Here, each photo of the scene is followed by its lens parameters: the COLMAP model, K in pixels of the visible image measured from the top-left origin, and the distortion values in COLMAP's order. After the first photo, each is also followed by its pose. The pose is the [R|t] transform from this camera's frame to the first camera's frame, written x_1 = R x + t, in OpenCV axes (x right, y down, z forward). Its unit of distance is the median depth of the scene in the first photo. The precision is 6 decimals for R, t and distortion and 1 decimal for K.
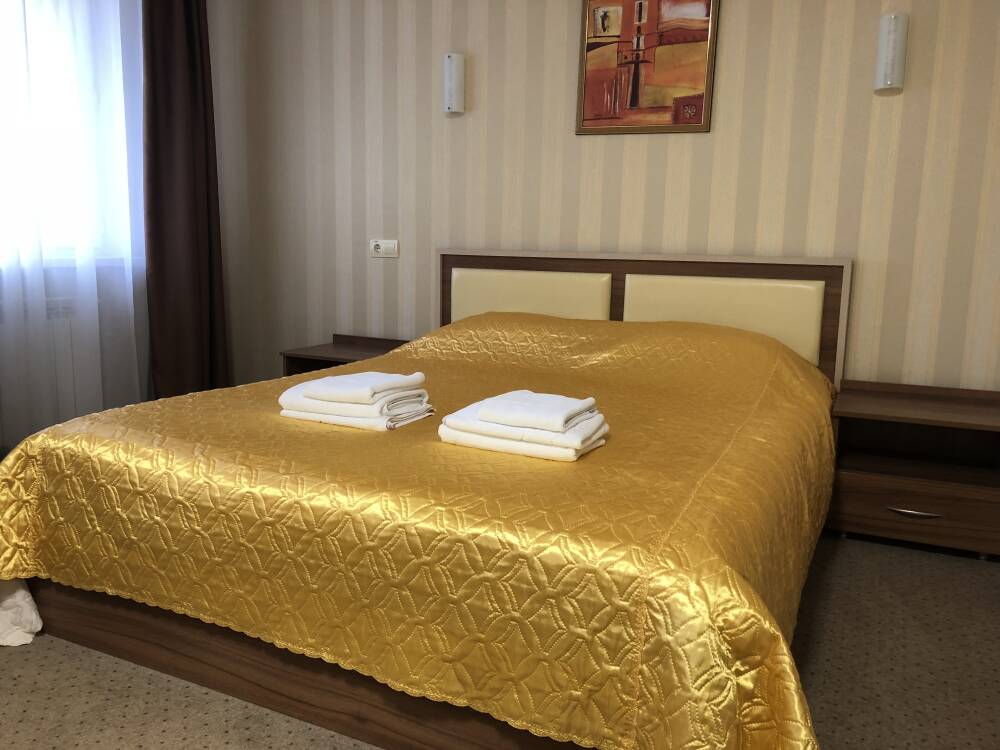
lens RADIAL K [[832.8, 0, 500.6], [0, 832.8, 367.4], [0, 0, 1]] dist [0.043215, -0.012851]
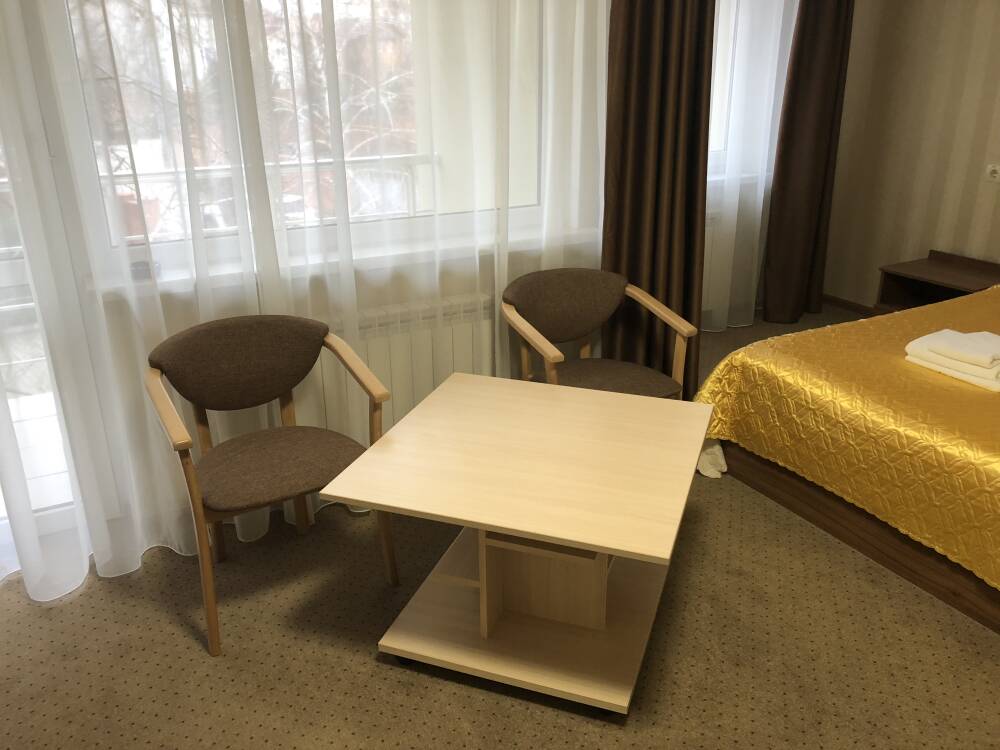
lens RADIAL K [[832.8, 0, 495.6], [0, 832.8, 369.2], [0, 0, 1]] dist [0.043215, -0.012851]
pose [[0.815616, 0.178147, -0.550485, -0.070979], [-0.063166, 0.973149, 0.221340, -0.230701], [0.575135, -0.145757, 0.804969, -0.571332]]
